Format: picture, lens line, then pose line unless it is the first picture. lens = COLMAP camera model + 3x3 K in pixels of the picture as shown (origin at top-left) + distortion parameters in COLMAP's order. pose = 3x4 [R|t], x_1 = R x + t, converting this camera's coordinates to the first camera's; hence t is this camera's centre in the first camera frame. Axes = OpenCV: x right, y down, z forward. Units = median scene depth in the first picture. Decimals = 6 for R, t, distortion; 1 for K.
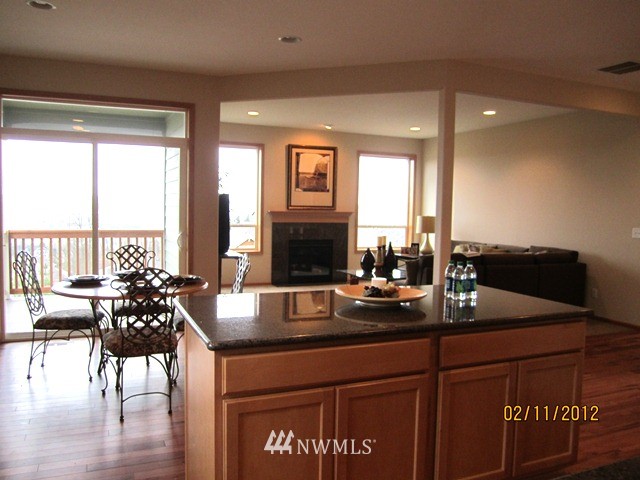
lens RADIAL K [[532.4, 0, 319.6], [0, 532.4, 241.7], [0, 0, 1]] dist [0.007964, 0.002616]
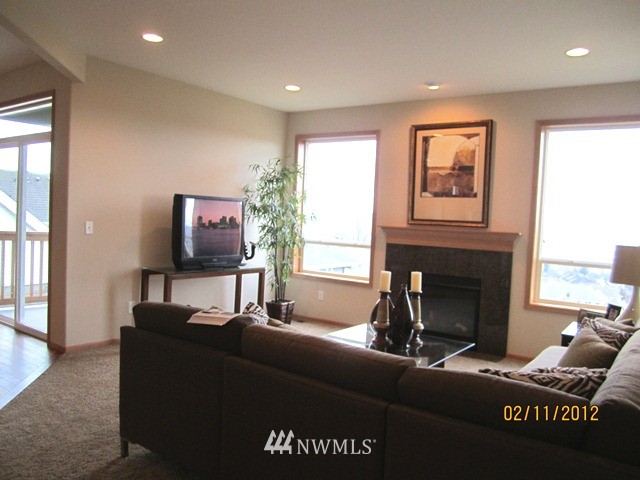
lens RADIAL K [[532.4, 0, 320.2], [0, 532.4, 240.0], [0, 0, 1]] dist [0.007964, 0.002616]
pose [[0.534688, 0.047853, -0.843694, 0.431529], [-0.087676, 0.996149, 0.000935, -0.032076], [0.840489, 0.073472, 0.536824, 0.547989]]
